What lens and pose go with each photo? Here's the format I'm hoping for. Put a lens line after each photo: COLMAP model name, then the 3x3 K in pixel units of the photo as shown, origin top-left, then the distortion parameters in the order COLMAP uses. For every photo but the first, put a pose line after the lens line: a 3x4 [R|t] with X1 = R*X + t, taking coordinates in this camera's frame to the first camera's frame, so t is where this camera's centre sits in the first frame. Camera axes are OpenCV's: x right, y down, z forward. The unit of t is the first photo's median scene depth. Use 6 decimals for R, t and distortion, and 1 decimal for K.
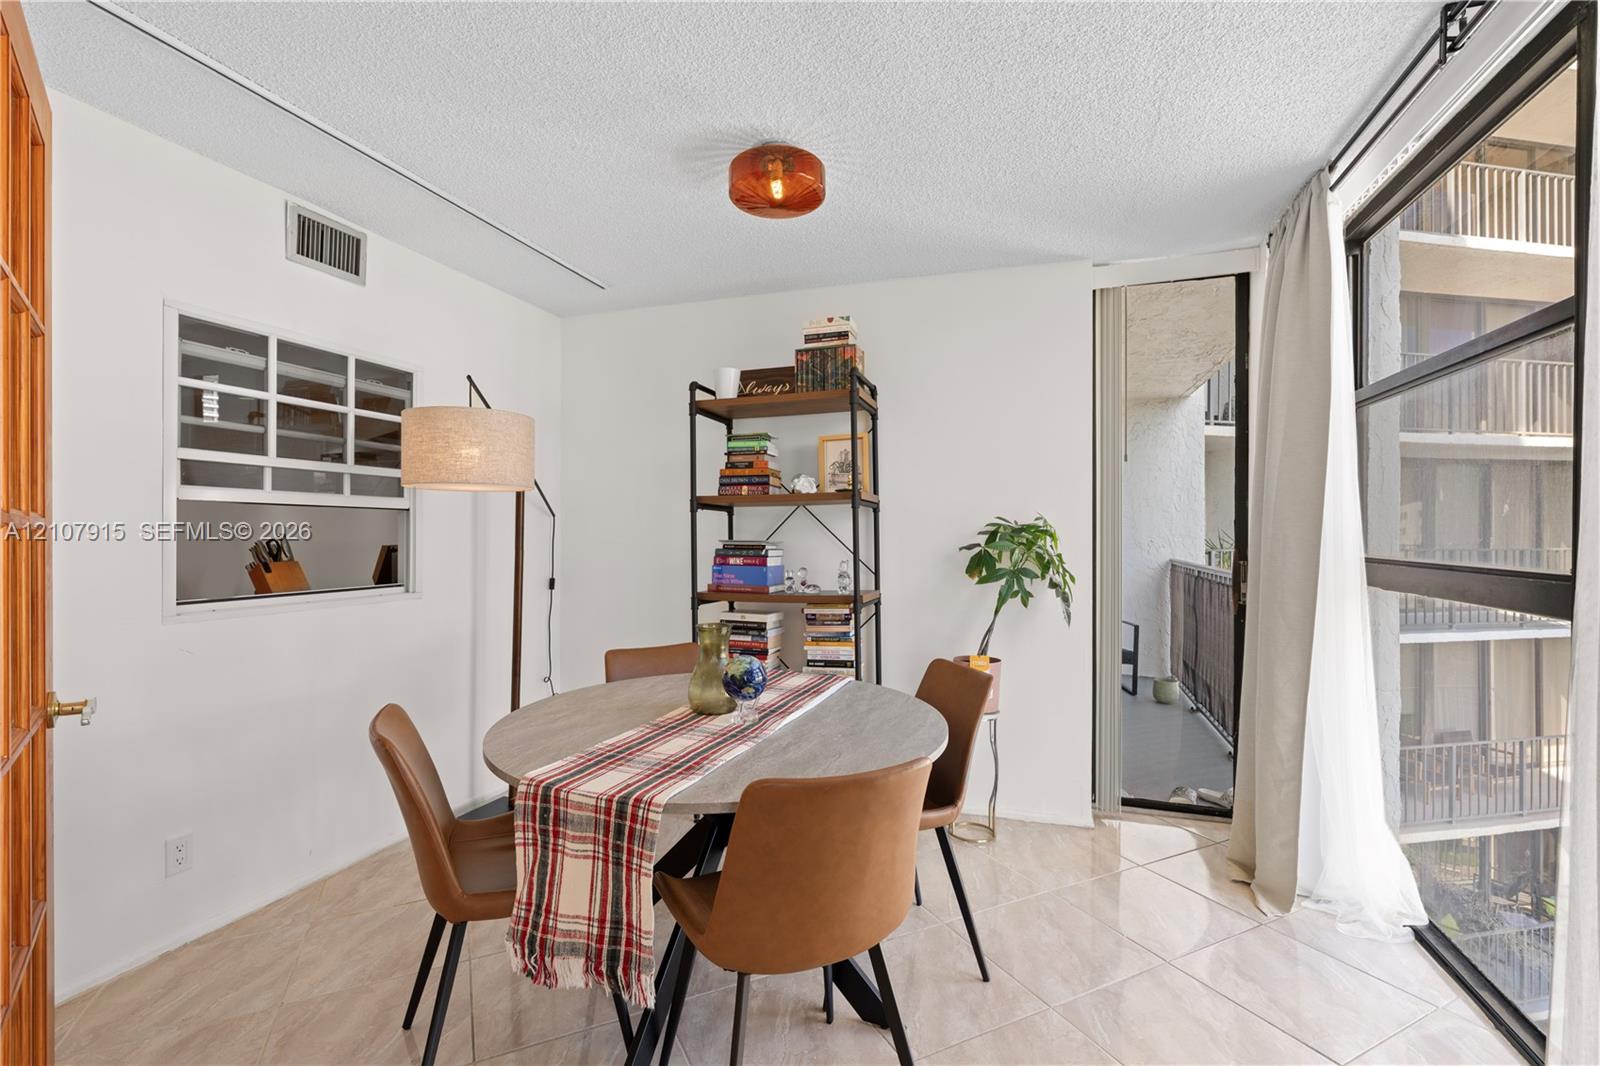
lens RADIAL K [[716.5, 0, 798.3], [0, 716.5, 529.4], [0, 0, 1]] dist [-0.007655, 0.002696]
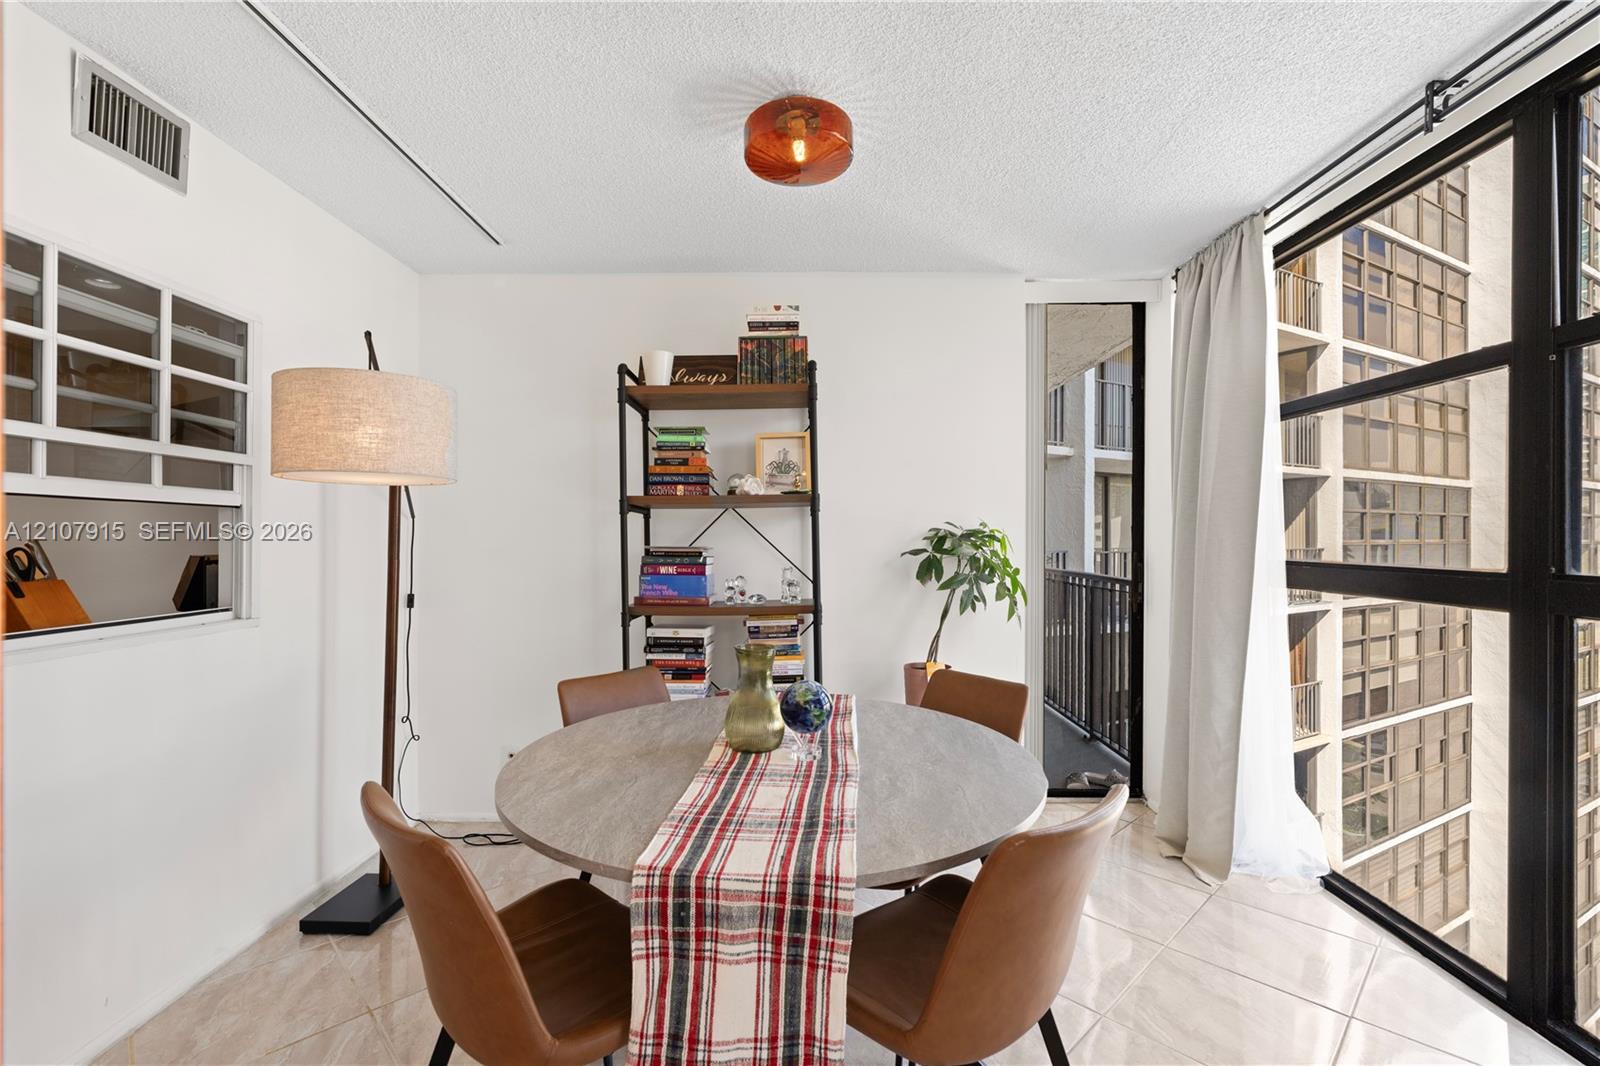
lens RADIAL K [[716.5, 0, 799.6], [0, 716.5, 534.1], [0, 0, 1]] dist [-0.007655, 0.002696]
pose [[0.950600, 0.001062, 0.310416, -0.246150], [-0.000832, 0.999999, -0.000873, 0.000385], [-0.310417, 0.000572, 0.950600, 0.128547]]
